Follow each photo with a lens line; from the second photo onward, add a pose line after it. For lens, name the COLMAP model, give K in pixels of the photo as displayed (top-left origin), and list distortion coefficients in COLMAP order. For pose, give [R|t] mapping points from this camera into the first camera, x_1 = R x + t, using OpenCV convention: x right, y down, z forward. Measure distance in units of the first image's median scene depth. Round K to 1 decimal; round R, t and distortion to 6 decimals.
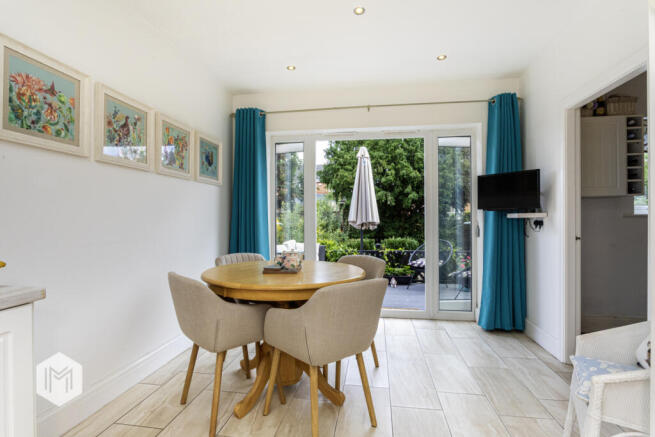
lens RADIAL K [[314.1, 0, 330.6], [0, 314.1, 219.7], [0, 0, 1]] dist [-0.000091, 0.000650]
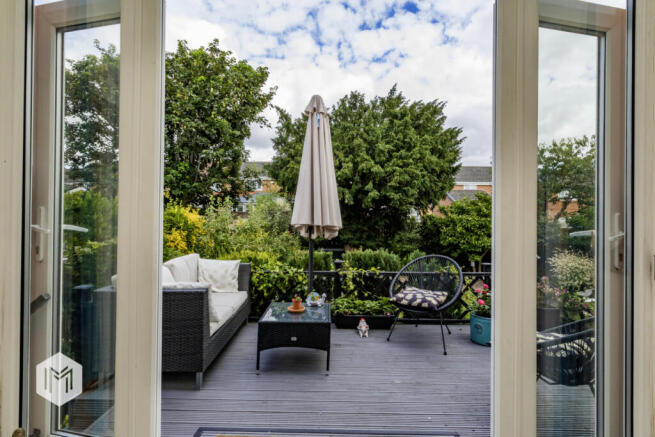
lens RADIAL K [[308.7, 0, 324.2], [0, 308.7, 217.9], [0, 0, 1]] dist [0.002609, 0.000424]
pose [[0.991388, 0.018759, 0.129608, 0.048754], [-0.017719, 0.999801, -0.009174, -0.001189], [-0.129754, 0.006799, 0.991523, 0.448650]]
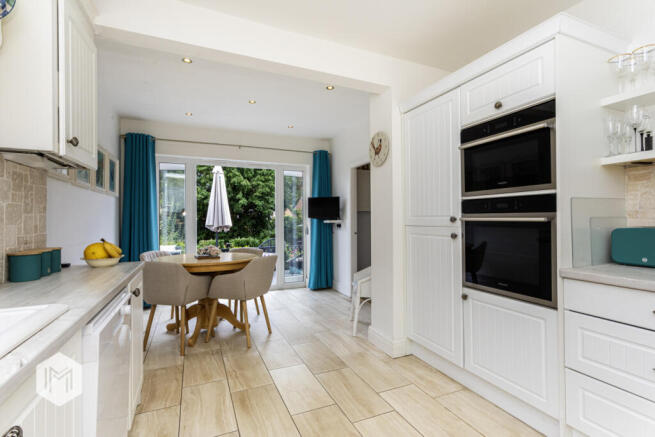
lens RADIAL K [[308.7, 0, 323.3], [0, 308.7, 217.0], [0, 0, 1]] dist [0.002609, 0.000424]
pose [[0.852691, 0.003885, 0.522402, -0.181139], [0.004280, 0.999887, -0.014423, -0.007251], [-0.522399, 0.014534, 0.852577, -0.248403]]
